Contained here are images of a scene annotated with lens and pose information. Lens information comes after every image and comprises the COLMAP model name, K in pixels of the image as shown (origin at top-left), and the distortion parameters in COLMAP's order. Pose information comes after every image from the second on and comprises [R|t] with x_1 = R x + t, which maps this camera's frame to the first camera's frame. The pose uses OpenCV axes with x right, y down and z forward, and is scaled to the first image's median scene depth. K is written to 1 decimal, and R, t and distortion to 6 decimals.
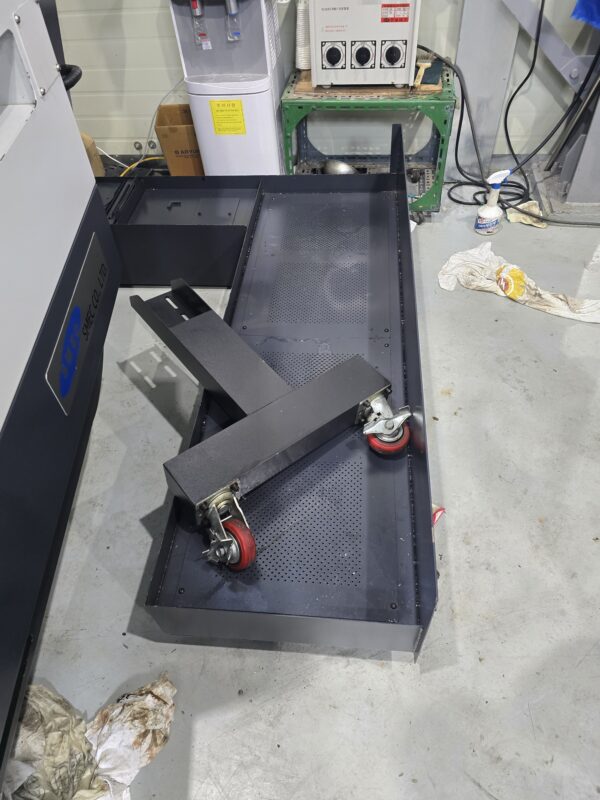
lens RADIAL K [[542.9, 0, 301.2], [0, 542.9, 399.9], [0, 0, 1]] dist [0.029447, -0.005957]
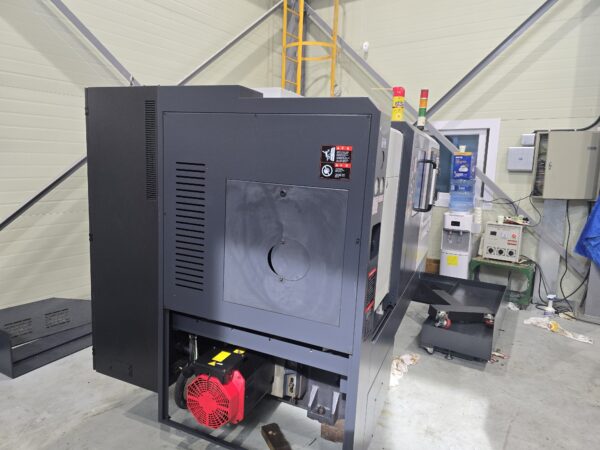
lens RADIAL K [[407.1, 0, 299.8], [0, 407.1, 222.5], [0, 0, 1]] dist [0.029447, -0.005957]
pose [[0.894196, 0.149798, -0.421869, 0.044819], [-0.385693, 0.736197, -0.556108, 1.054260], [0.227275, 0.659981, 0.716080, -1.125983]]
